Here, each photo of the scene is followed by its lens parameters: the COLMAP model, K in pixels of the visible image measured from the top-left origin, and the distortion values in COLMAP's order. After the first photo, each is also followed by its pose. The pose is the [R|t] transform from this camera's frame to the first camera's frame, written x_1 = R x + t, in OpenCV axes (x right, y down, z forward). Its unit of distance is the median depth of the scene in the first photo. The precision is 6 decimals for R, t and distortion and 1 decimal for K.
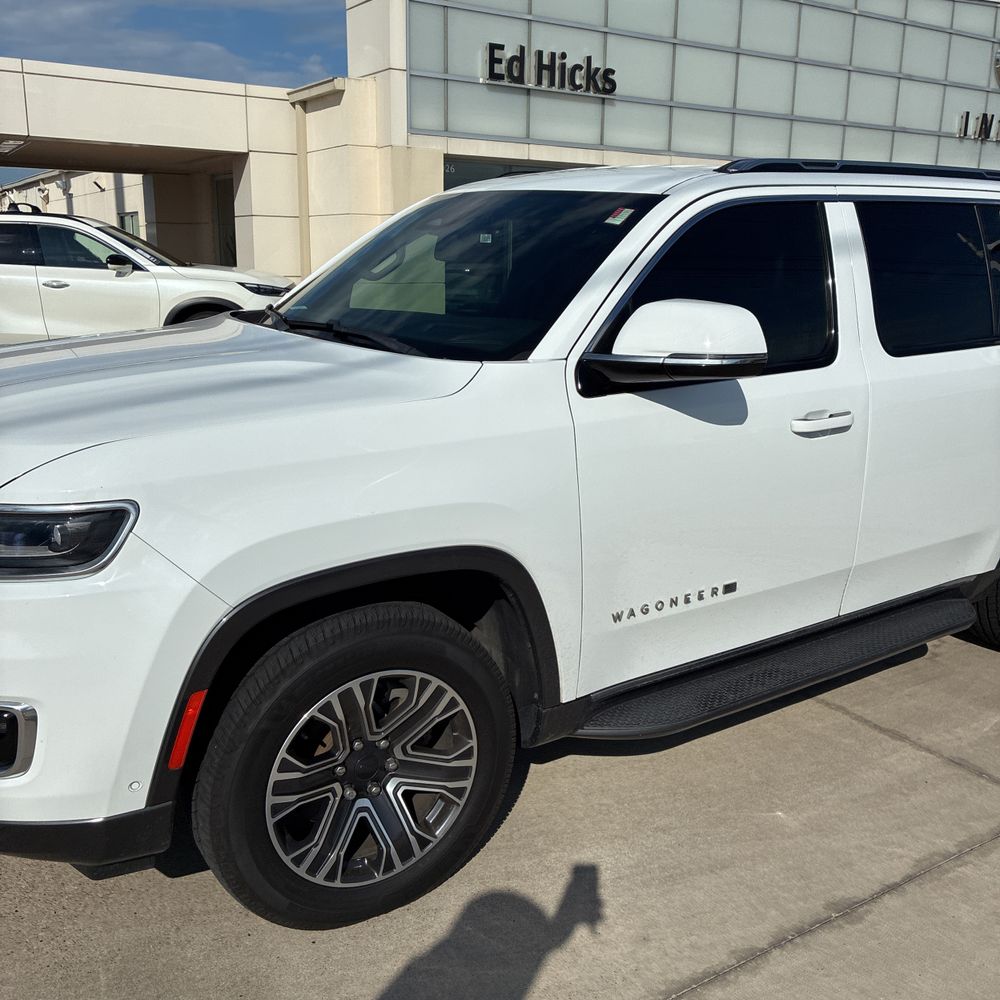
lens RADIAL K [[1023.0, 0, 500.0], [0, 1023.0, 500.0], [0, 0, 1]] dist [0.014599, 0.017082]
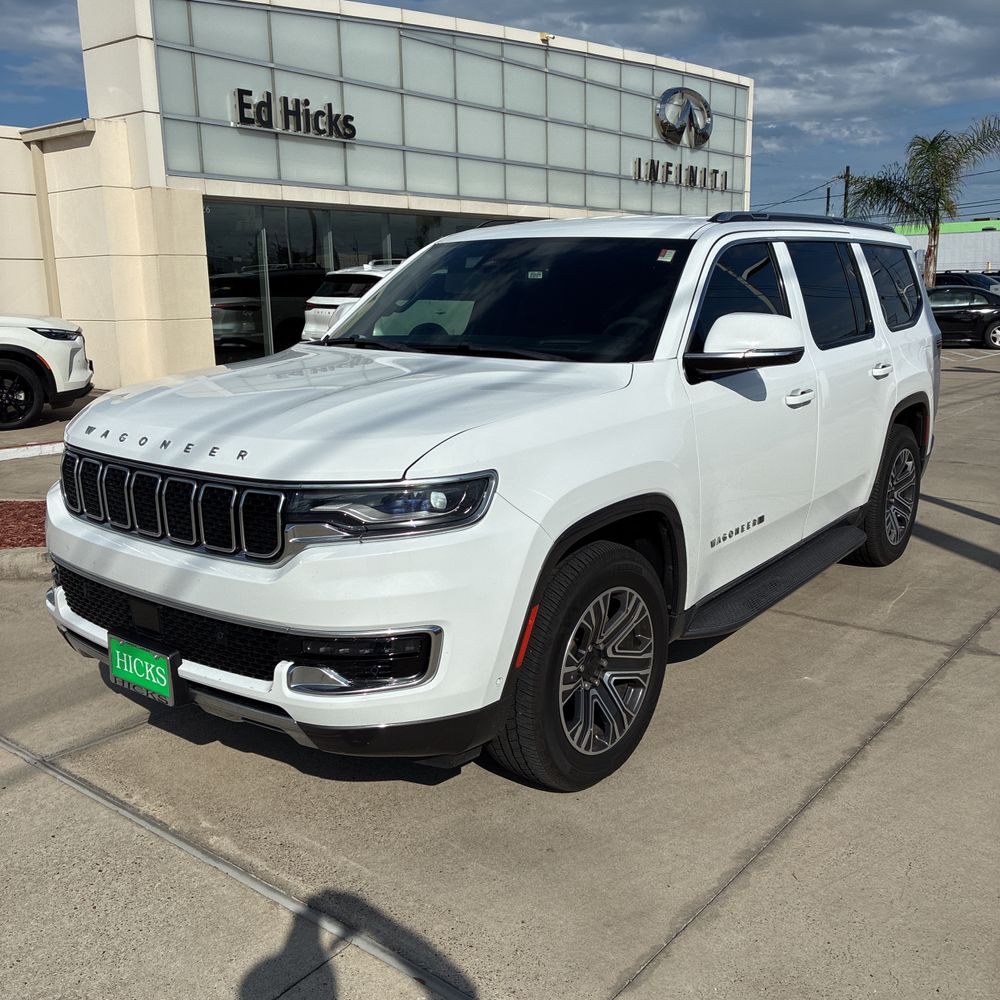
lens RADIAL K [[1018.1, 0, 517.5], [0, 1018.1, 494.6], [0, 0, 1]] dist [0.025001, -0.012944]
pose [[0.944686, -0.094996, 0.313918, -0.106072], [0.105981, 0.994204, -0.018071, 0.008776], [-0.310382, 0.050341, 0.949278, -0.042870]]
